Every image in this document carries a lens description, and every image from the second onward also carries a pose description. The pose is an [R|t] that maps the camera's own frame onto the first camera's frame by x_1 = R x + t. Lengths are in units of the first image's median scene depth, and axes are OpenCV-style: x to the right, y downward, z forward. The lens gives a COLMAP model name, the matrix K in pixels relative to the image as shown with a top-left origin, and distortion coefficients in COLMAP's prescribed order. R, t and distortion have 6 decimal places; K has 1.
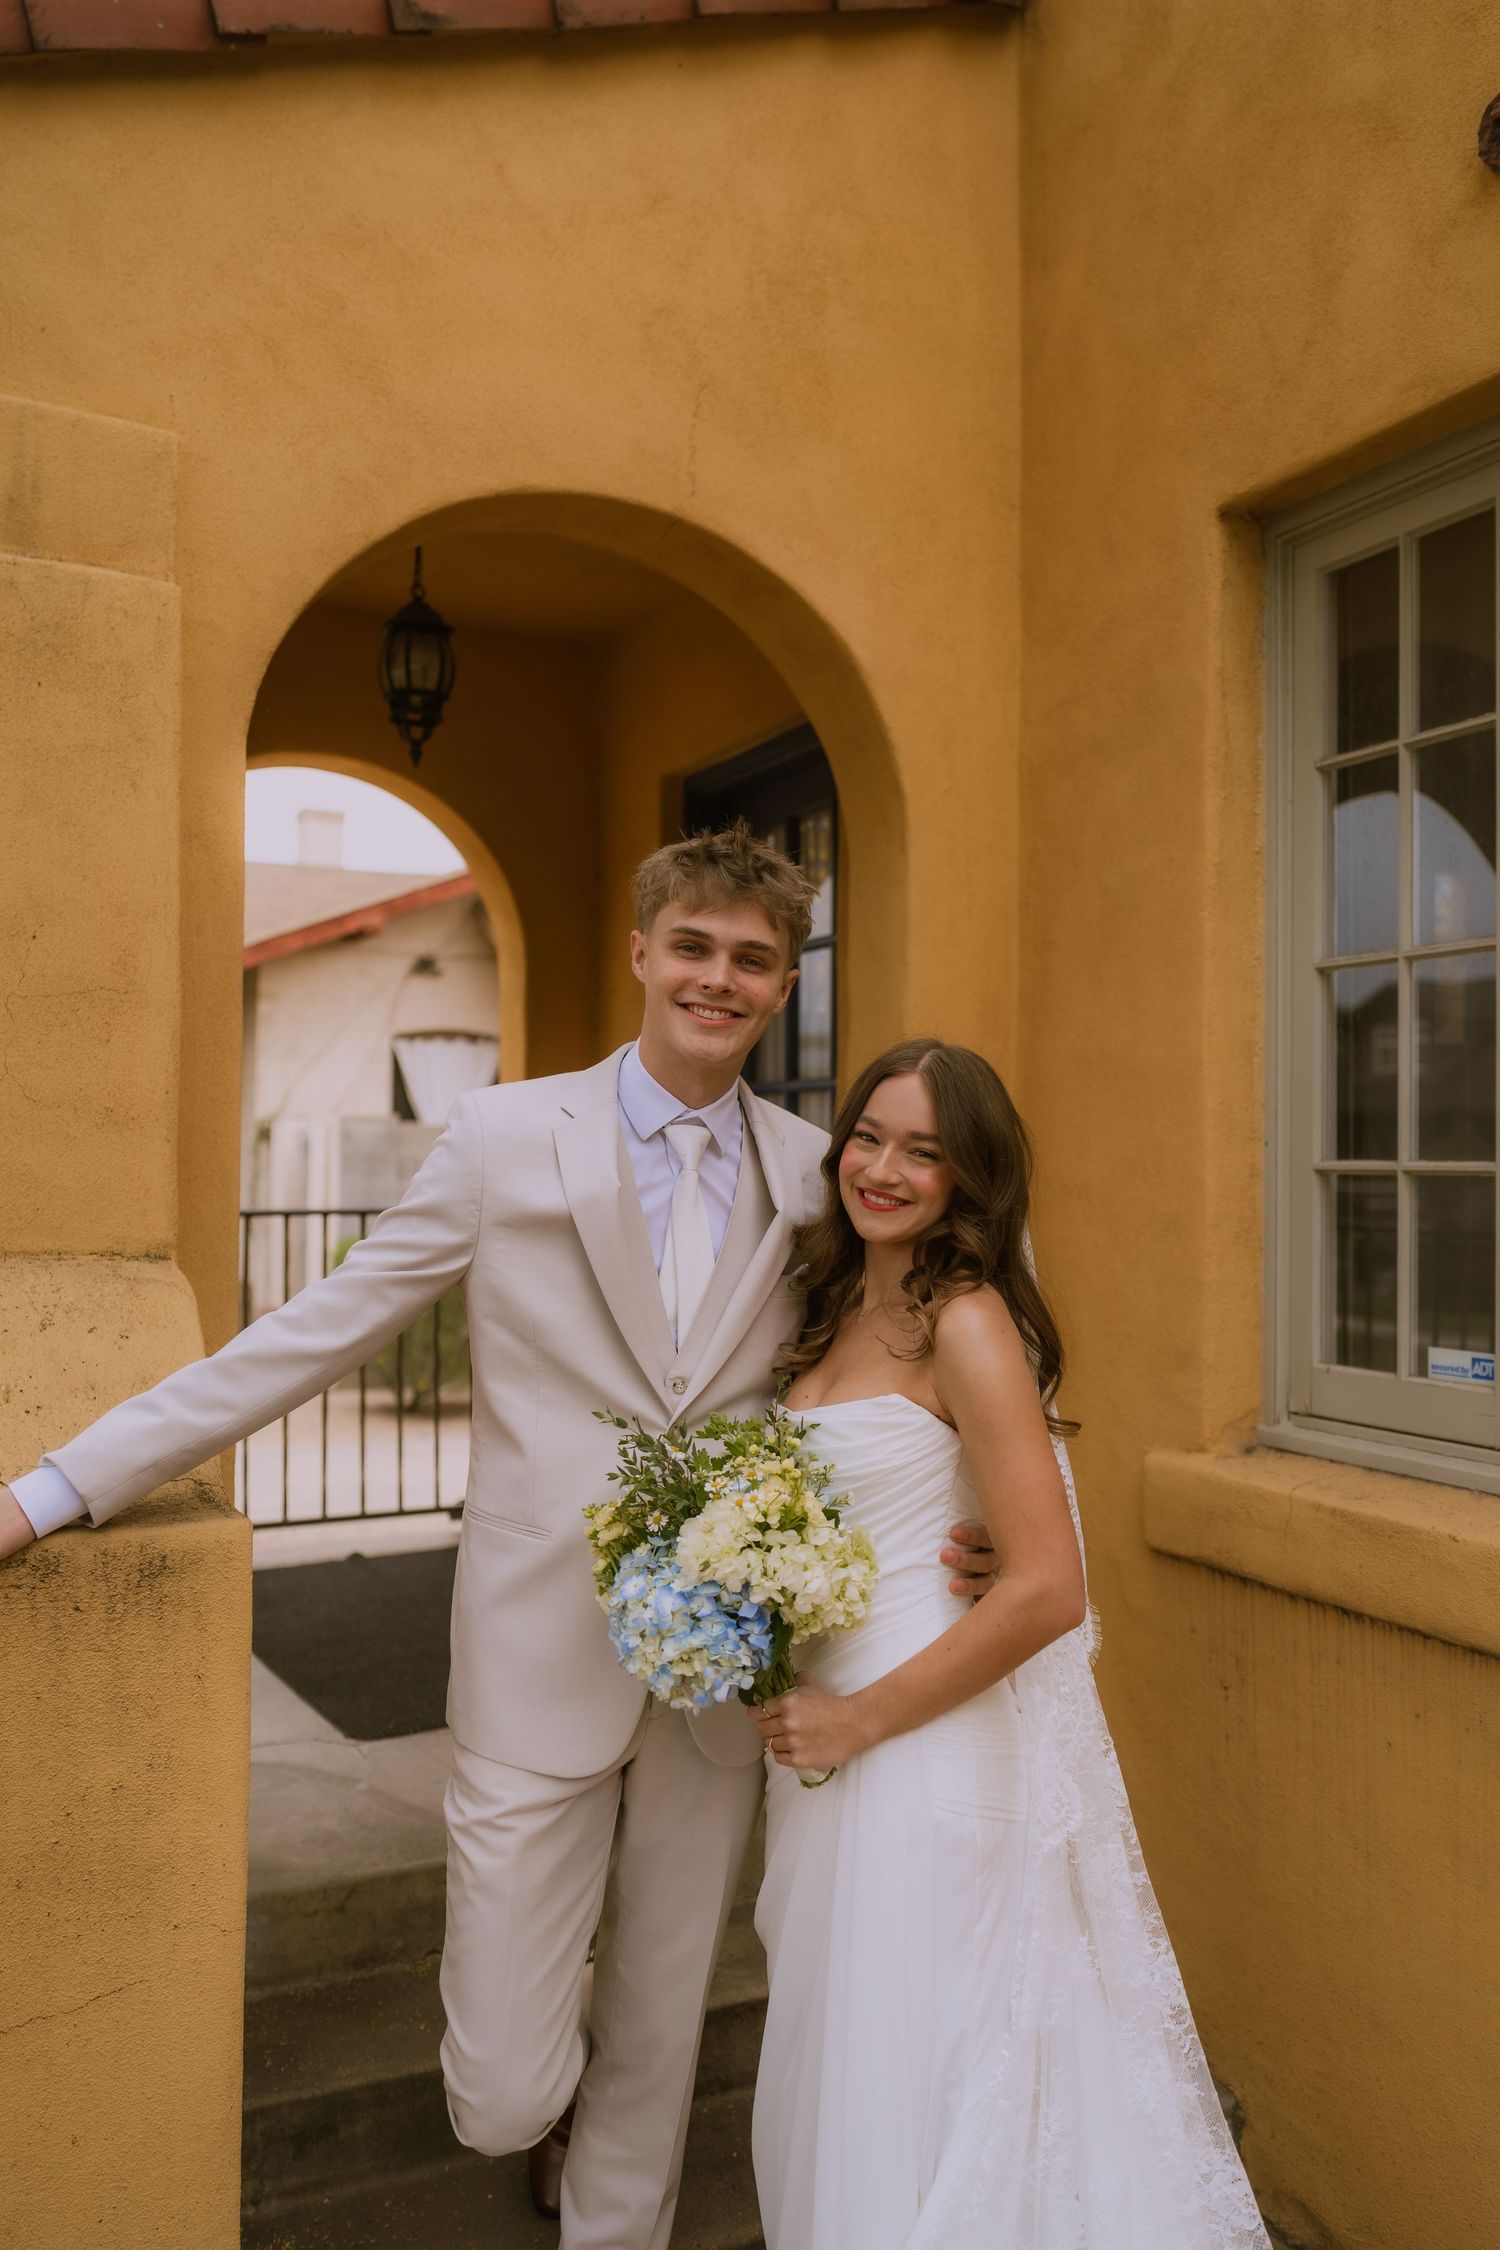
lens RADIAL K [[1876.8, 0, 751.5], [0, 1876.8, 1121.0], [0, 0, 1]] dist [-0.001023, -0.003326]
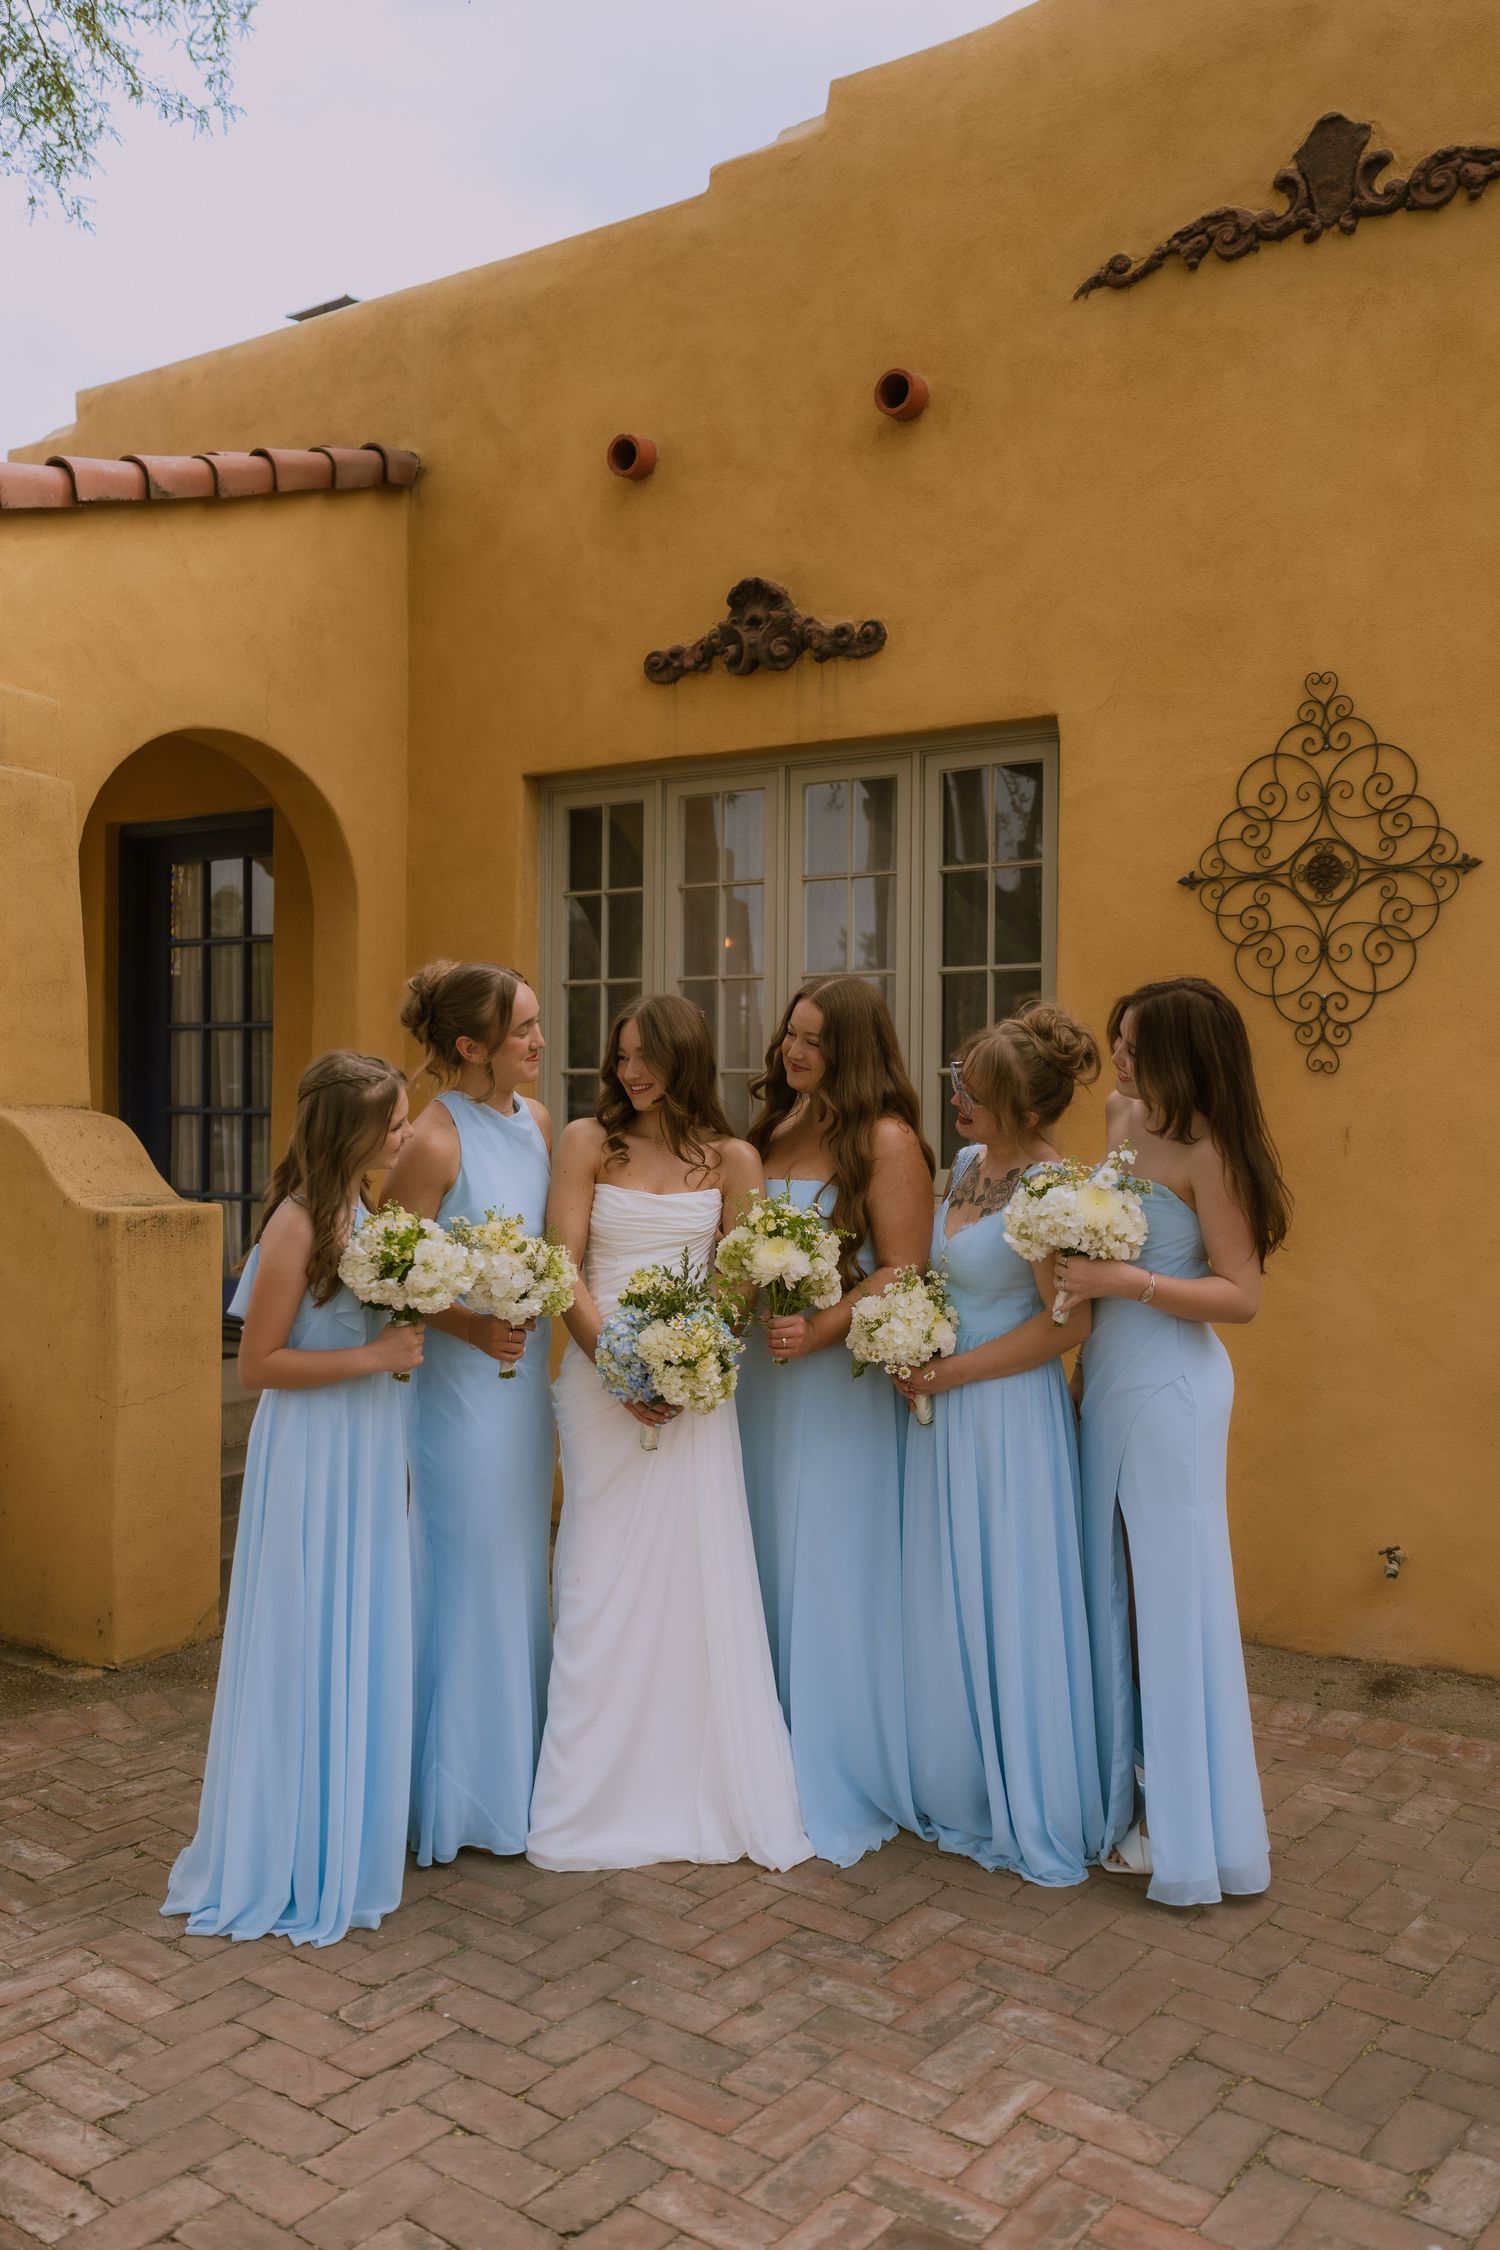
lens RADIAL K [[1817.2, 0, 749.4], [0, 1817.2, 1107.7], [0, 0, 1]] dist [-0.005915, -0.002188]
pose [[0.861711, 0.000914, 0.507398, -0.821143], [-0.017476, 0.999459, 0.027878, 0.004556], [-0.507098, -0.032890, 0.861261, -1.347837]]
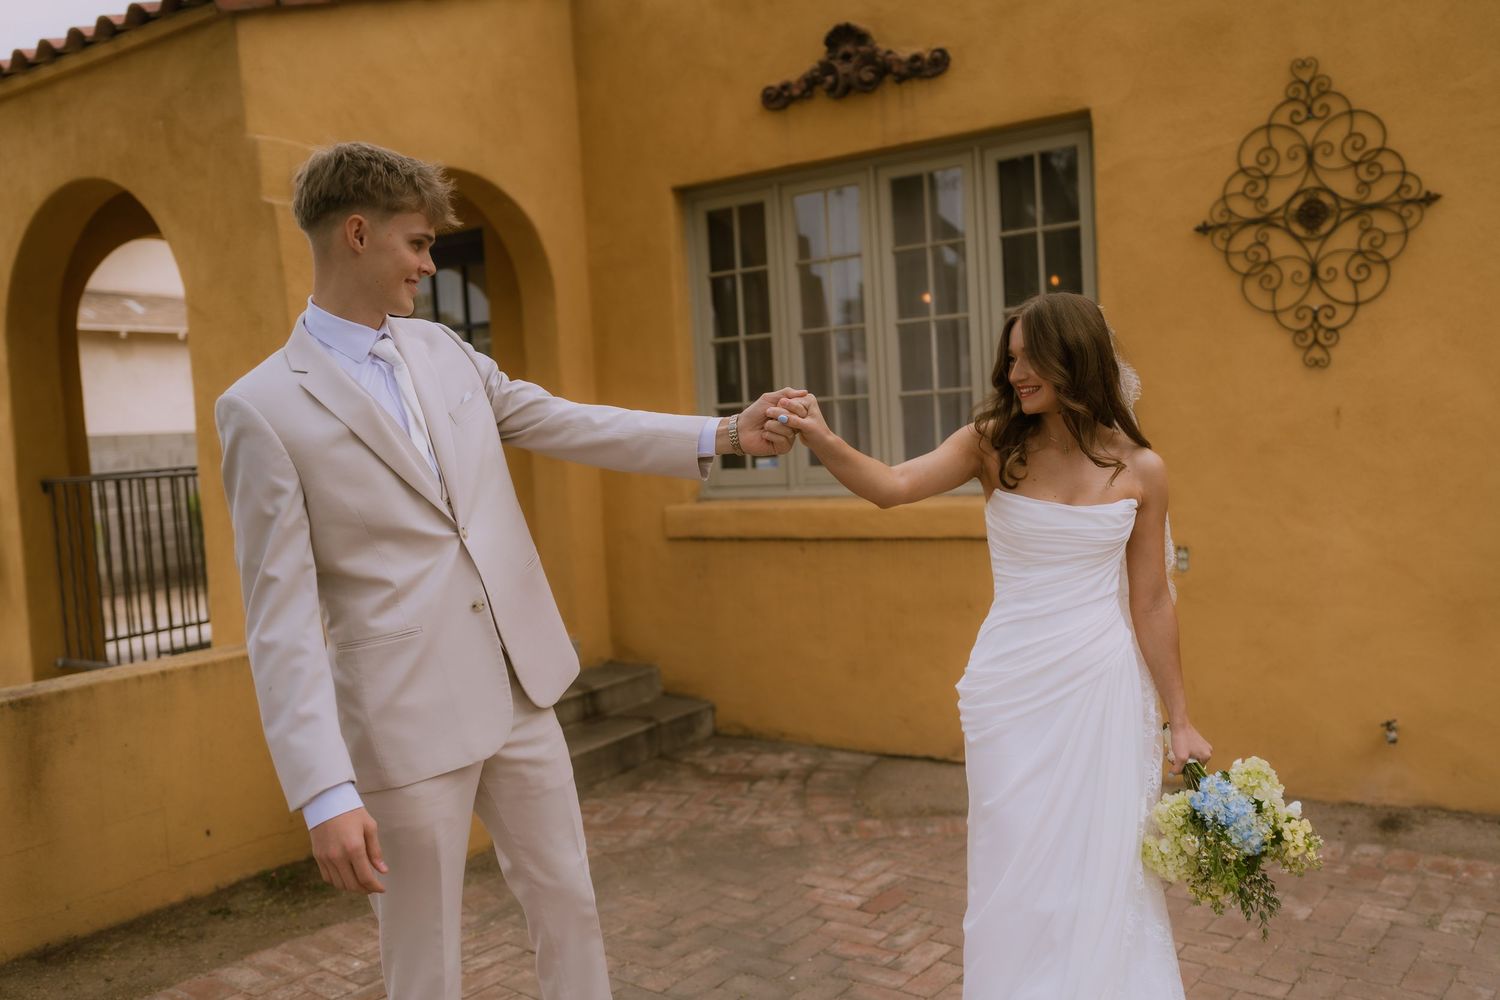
lens RADIAL K [[1251.2, 0, 757.6], [0, 1251.2, 504.5], [0, 0, 1]] dist [-0.001023, -0.003326]
pose [[0.866030, -0.084728, 0.492760, -0.881641], [0.048563, 0.995132, 0.085760, 0.014365], [-0.497627, -0.050341, 0.865929, -1.097140]]
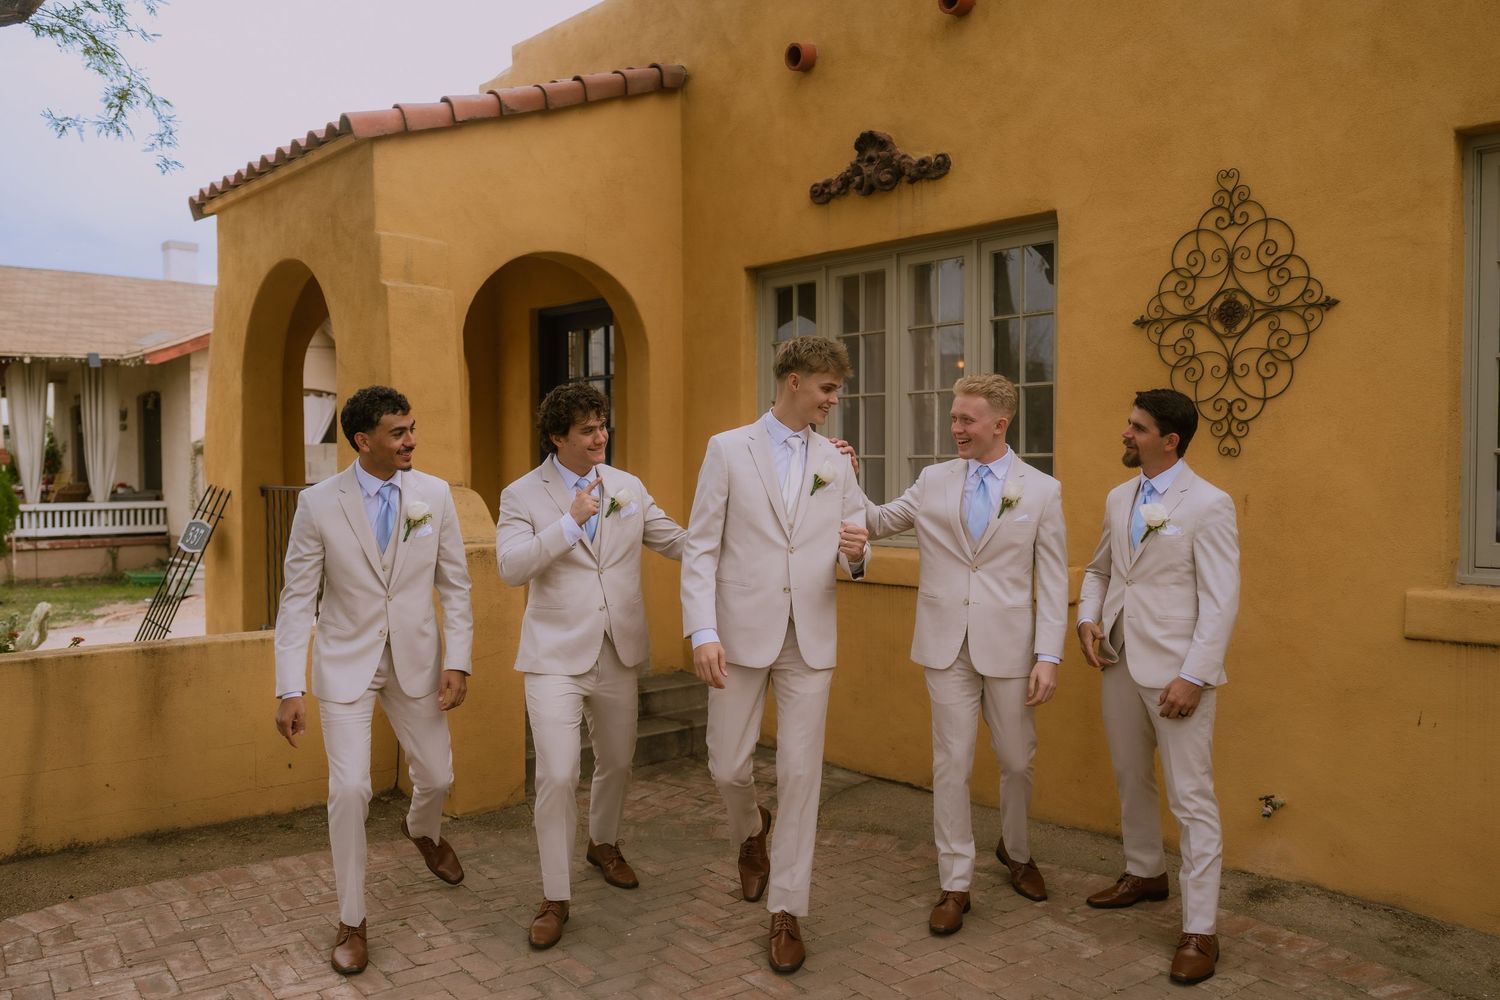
lens RADIAL K [[1204.1, 0, 750.0], [0, 1204.1, 500.0], [0, 0, 1]] dist [-0.008538, -0.002345]
pose [[0.968449, -0.013389, 0.248851, -0.402316], [-0.000216, 0.998510, 0.054561, -0.026042], [-0.249211, -0.052893, 0.967004, -1.581967]]
